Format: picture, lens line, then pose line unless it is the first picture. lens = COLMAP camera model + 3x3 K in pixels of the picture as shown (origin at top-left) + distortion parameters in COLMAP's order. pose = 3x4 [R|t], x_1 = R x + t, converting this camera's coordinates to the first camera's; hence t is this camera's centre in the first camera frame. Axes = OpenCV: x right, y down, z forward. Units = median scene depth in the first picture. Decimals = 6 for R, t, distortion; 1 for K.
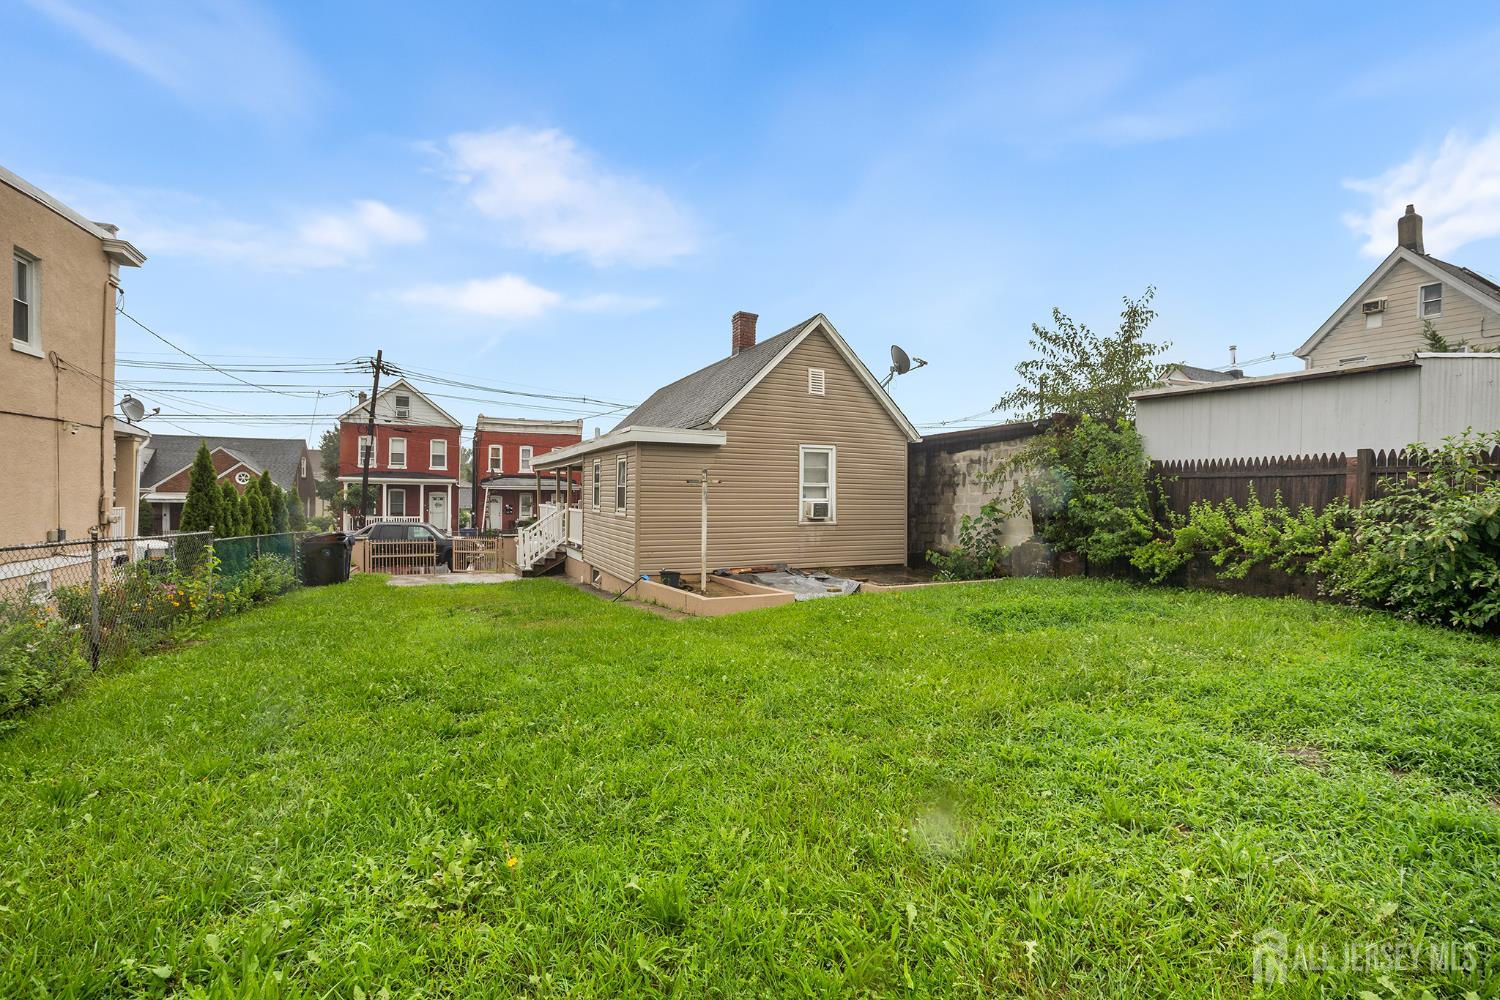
lens RADIAL K [[704.3, 0, 766.7], [0, 704.3, 495.7], [0, 0, 1]] dist [-0.064342, 0.023295]
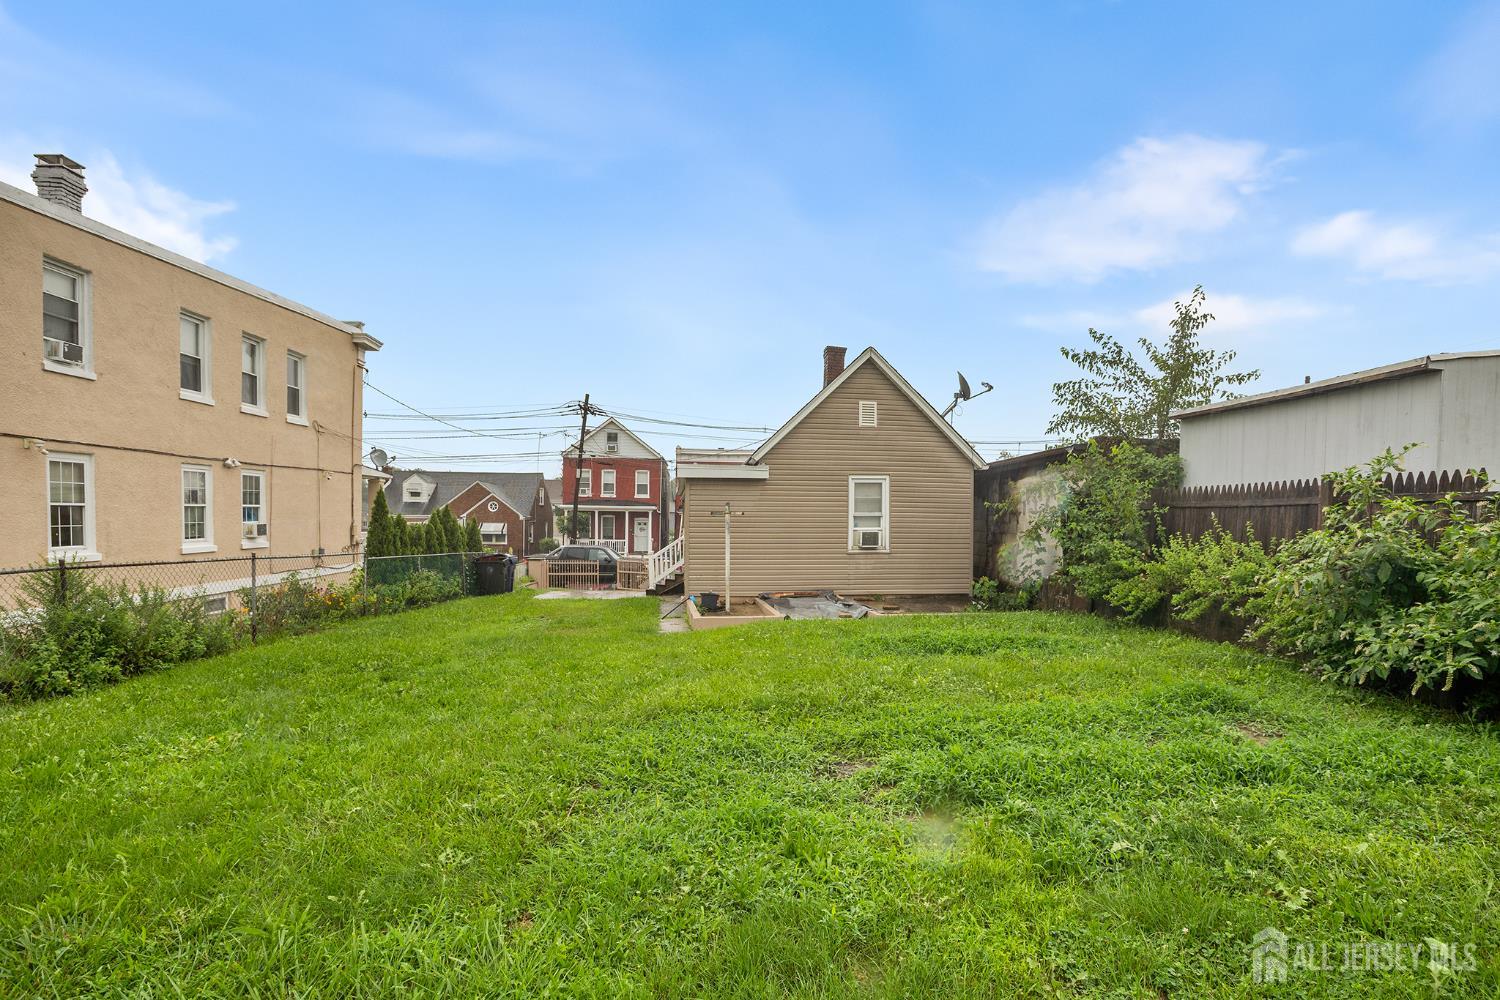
lens RADIAL K [[725.3, 0, 750.1], [0, 725.3, 515.5], [0, 0, 1]] dist [-0.059184, 0.026039]
pose [[0.933846, -0.003516, -0.357658, 0.272777], [0.001947, 0.999987, -0.004749, -0.008205], [0.357670, 0.003738, 0.933841, -0.046489]]
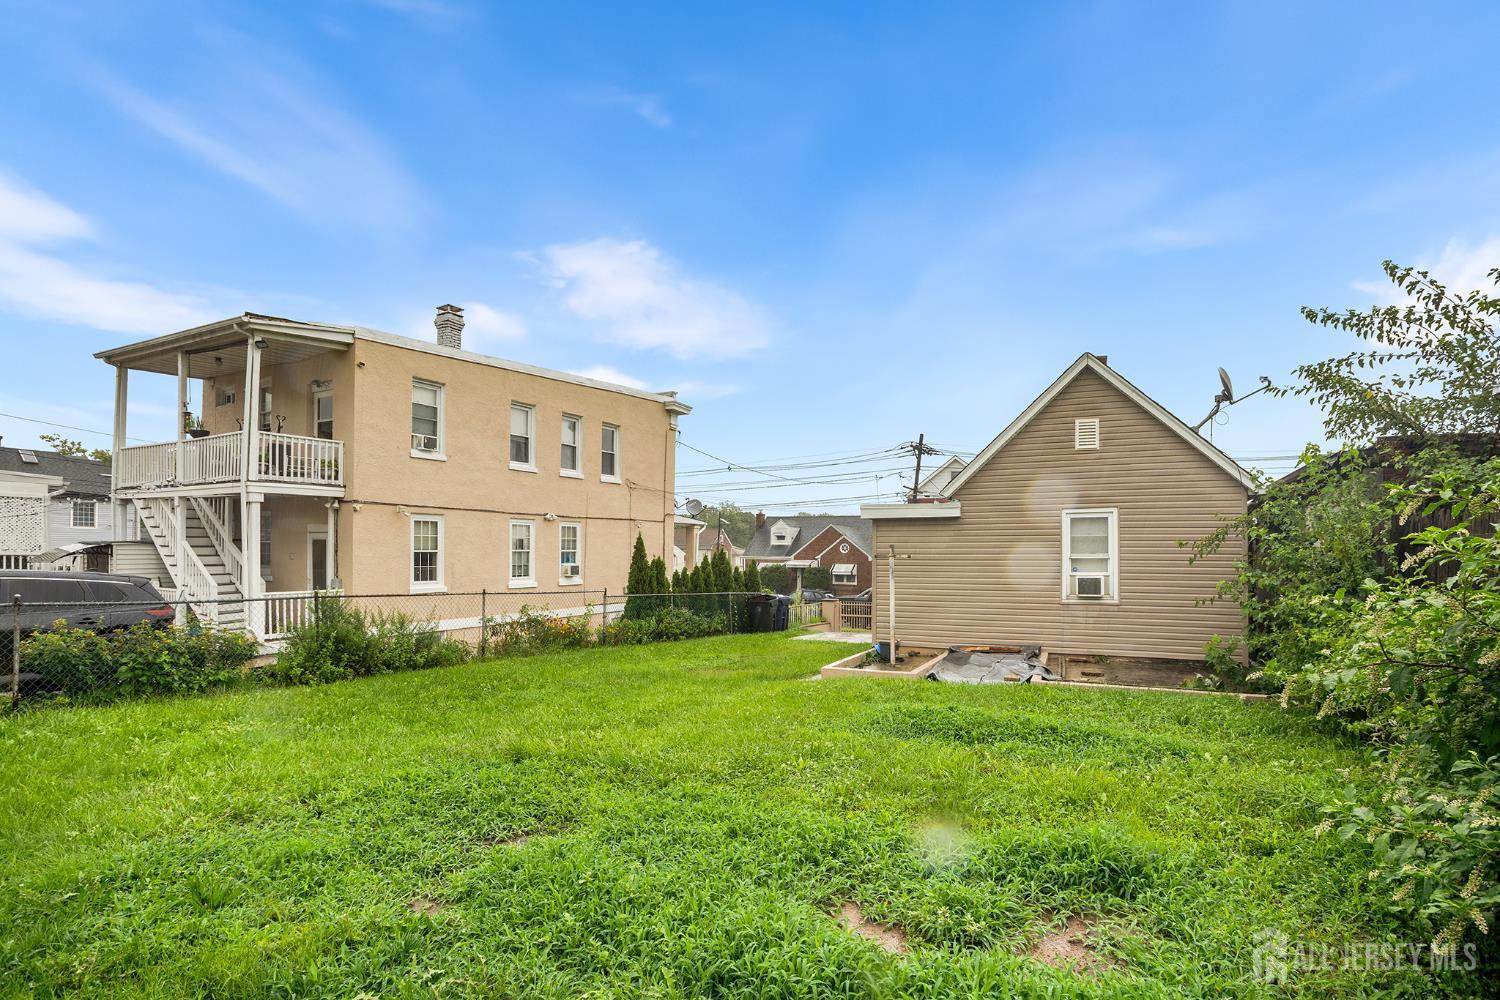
lens RADIAL K [[725.3, 0, 750.1], [0, 725.3, 515.5], [0, 0, 1]] dist [-0.059184, 0.026039]
pose [[0.600854, -0.050854, -0.797739, 0.485299], [0.002698, 0.998098, -0.061595, -0.011276], [0.799354, 0.034857, 0.599848, 0.152580]]
